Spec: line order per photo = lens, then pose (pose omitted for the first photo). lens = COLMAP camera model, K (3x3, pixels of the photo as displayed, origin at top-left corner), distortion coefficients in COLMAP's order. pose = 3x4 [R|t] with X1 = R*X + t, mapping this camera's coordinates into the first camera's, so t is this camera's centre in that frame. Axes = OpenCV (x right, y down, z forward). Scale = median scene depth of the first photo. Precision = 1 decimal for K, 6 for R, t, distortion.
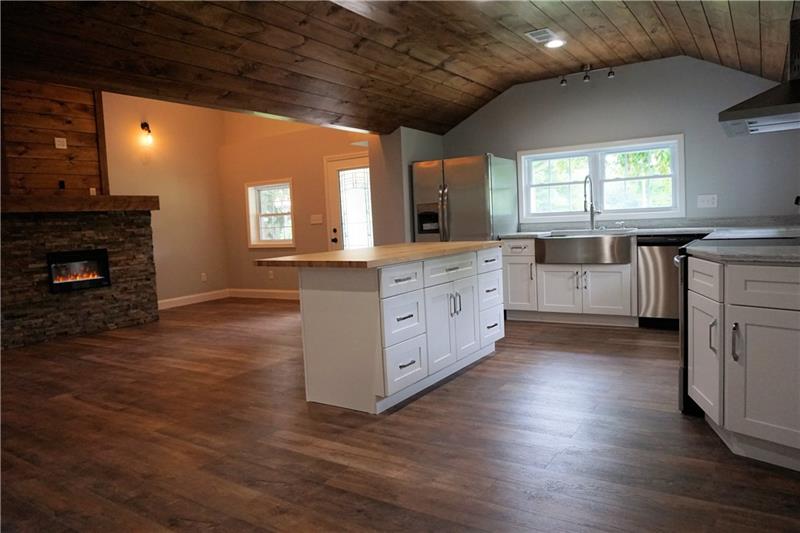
lens RADIAL K [[531.7, 0, 400.4], [0, 531.7, 265.5], [0, 0, 1]] dist [-0.022610, 0.000340]
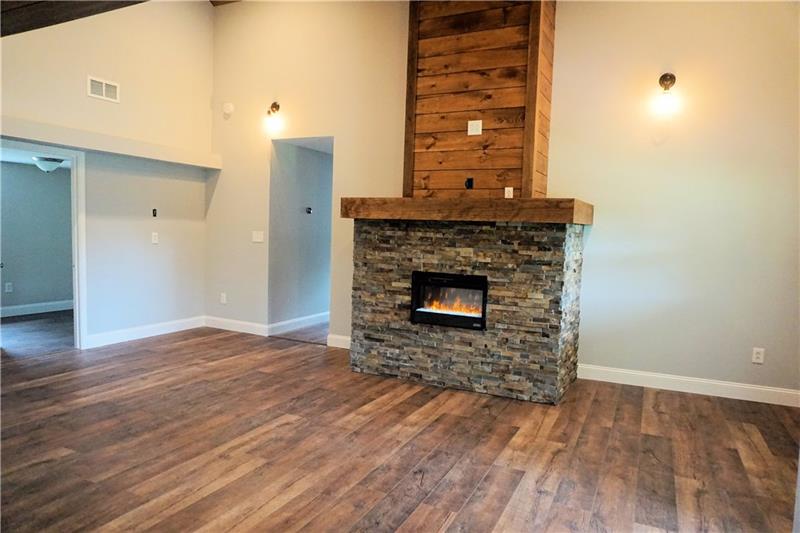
lens RADIAL K [[531.7, 0, 399.2], [0, 531.7, 266.0], [0, 0, 1]] dist [-0.022610, 0.000340]
pose [[0.138800, 0.125826, -0.982294, 0.100960], [-0.122821, 0.986425, 0.109000, -0.107398], [0.982675, 0.105518, 0.152370, 0.794514]]
